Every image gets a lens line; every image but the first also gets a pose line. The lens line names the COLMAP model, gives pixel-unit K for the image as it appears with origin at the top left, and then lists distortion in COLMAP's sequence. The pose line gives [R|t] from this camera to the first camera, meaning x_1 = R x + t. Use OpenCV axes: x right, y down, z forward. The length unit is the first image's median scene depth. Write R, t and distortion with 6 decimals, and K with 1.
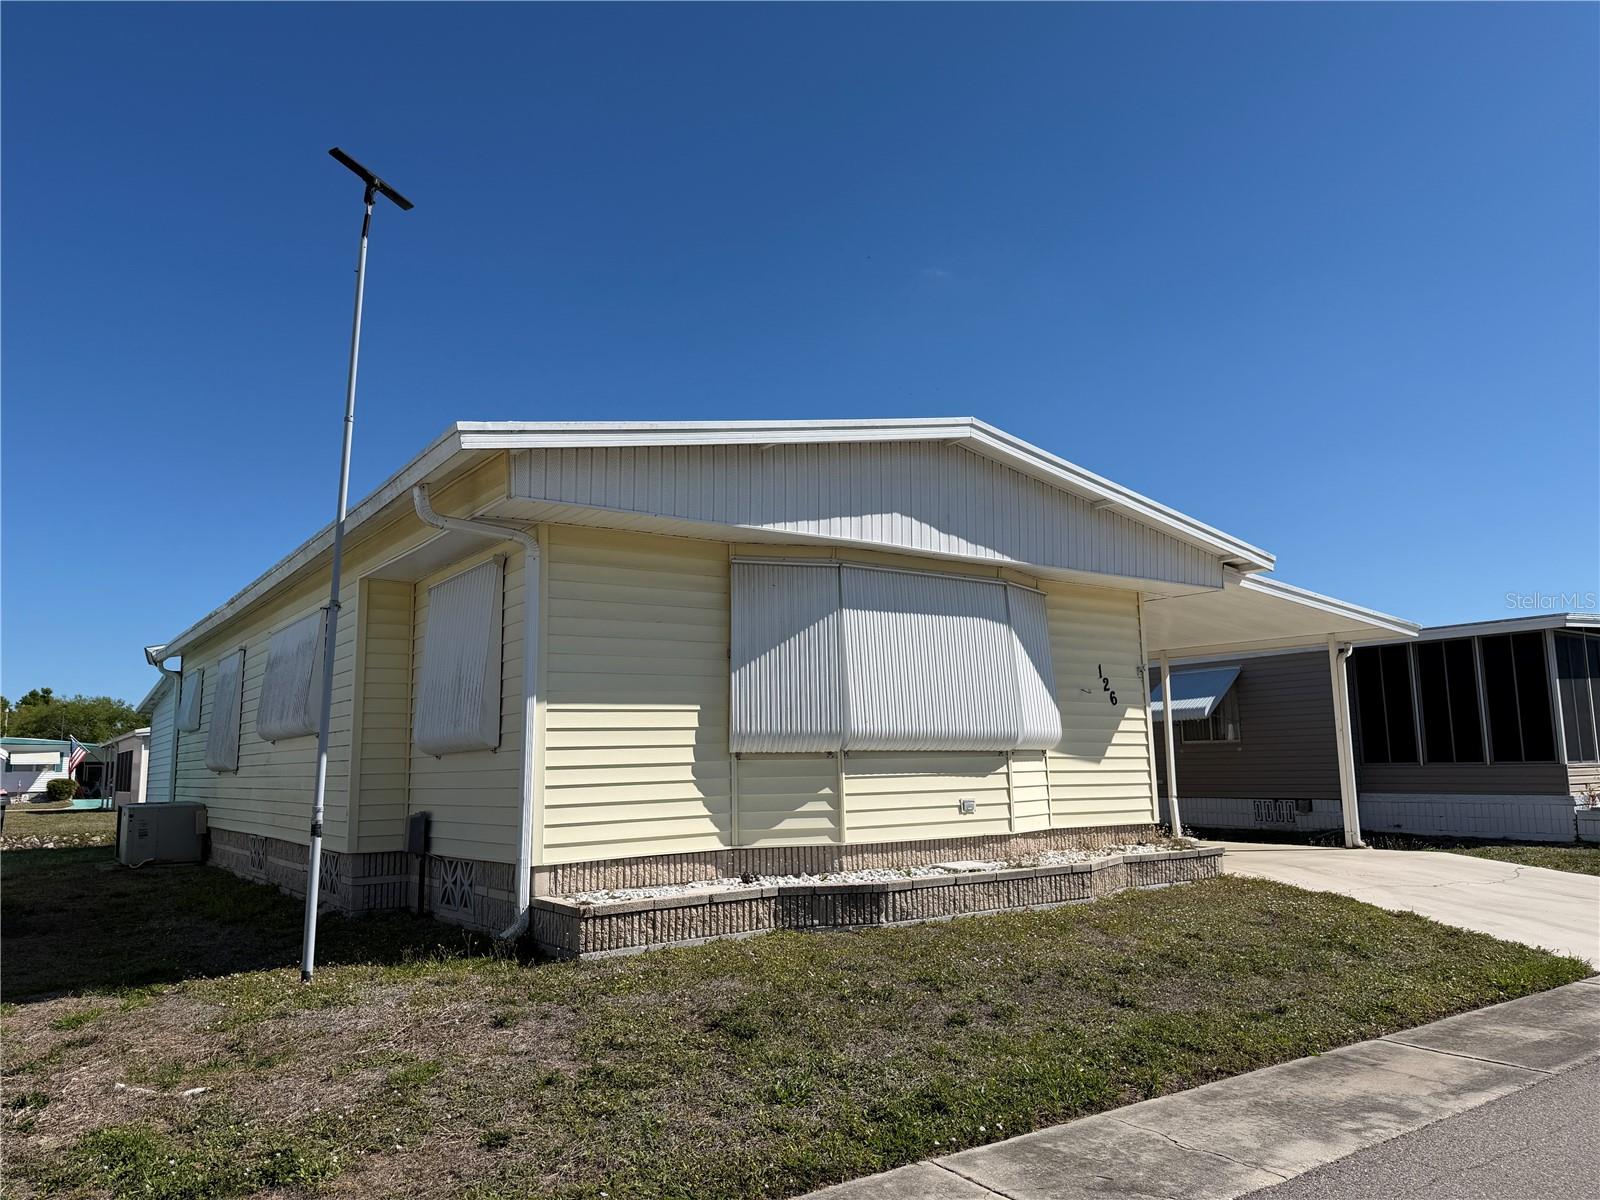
lens RADIAL K [[1105.8, 0, 826.6], [0, 1105.8, 577.5], [0, 0, 1]] dist [0.152388, -0.260185]
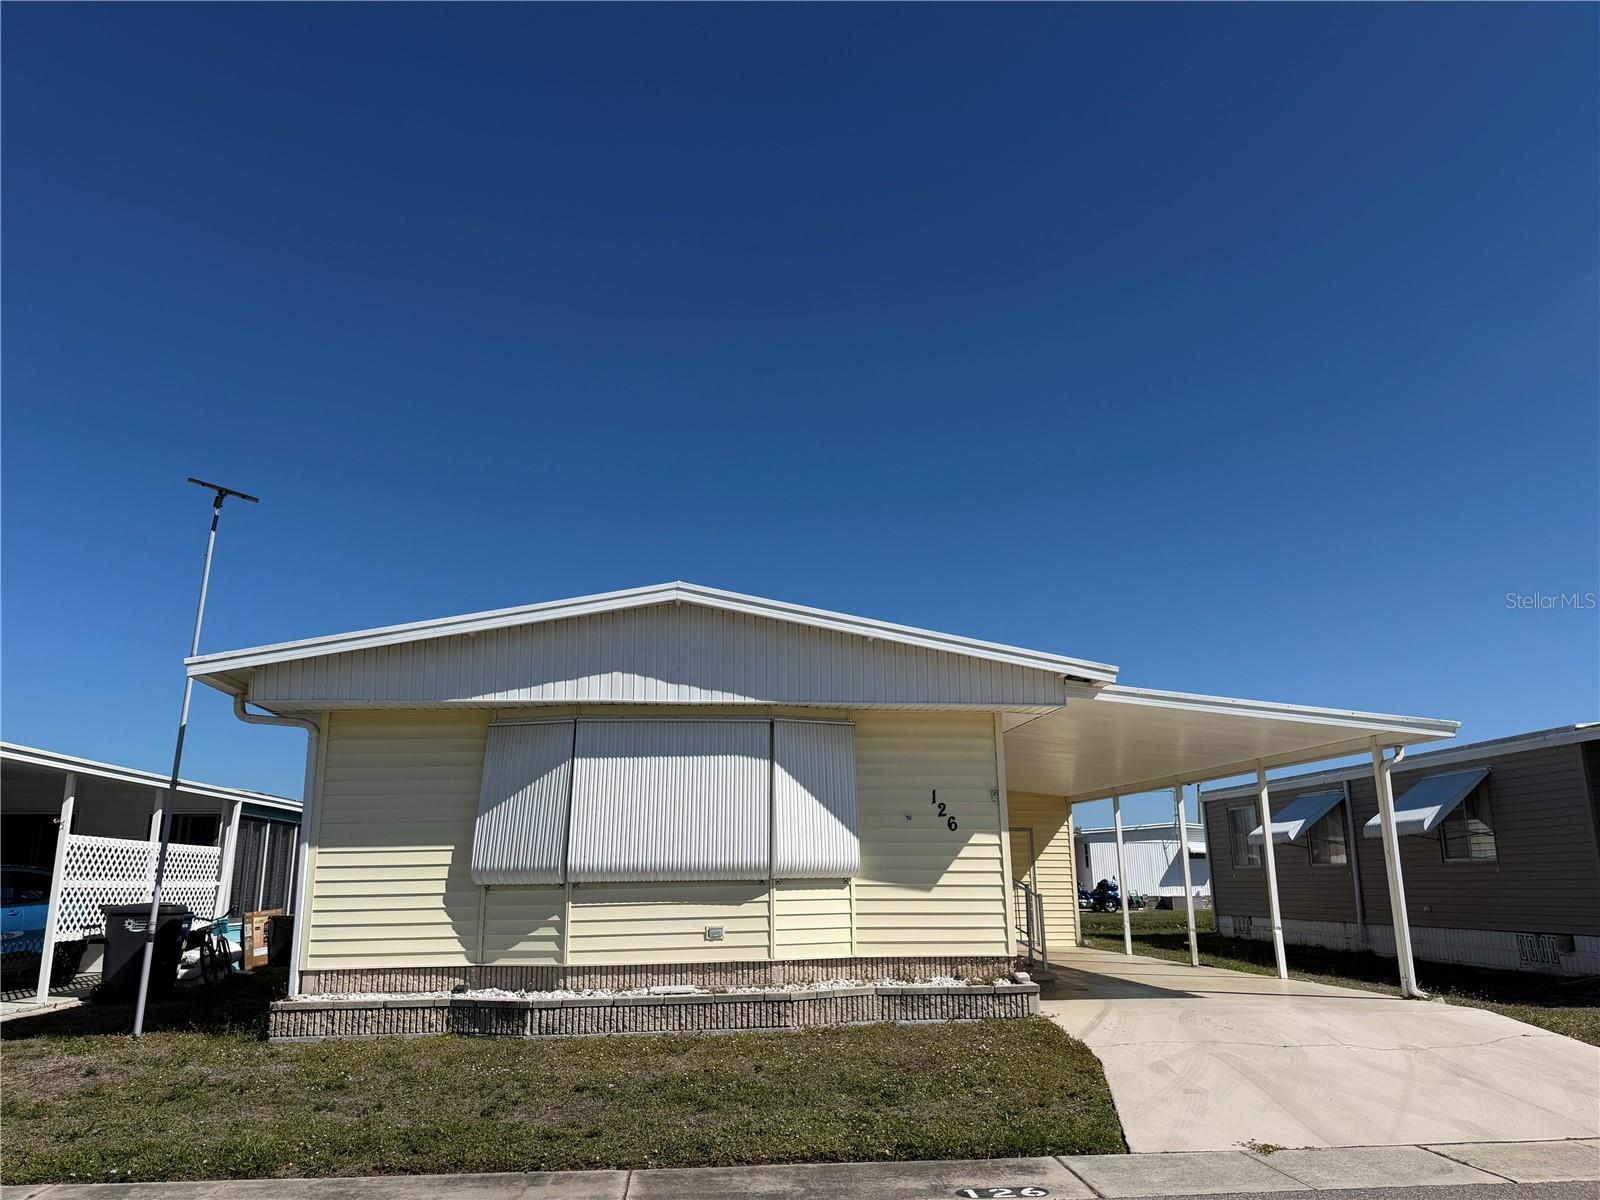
lens RADIAL K [[1105.8, 0, 826.6], [0, 1105.8, 577.5], [0, 0, 1]] dist [0.152388, -0.260185]
pose [[0.867032, -0.120468, -0.483470, 0.867047], [0.077034, 0.991074, -0.108800, -0.012970], [0.492262, 0.057089, 0.868573, 0.089571]]
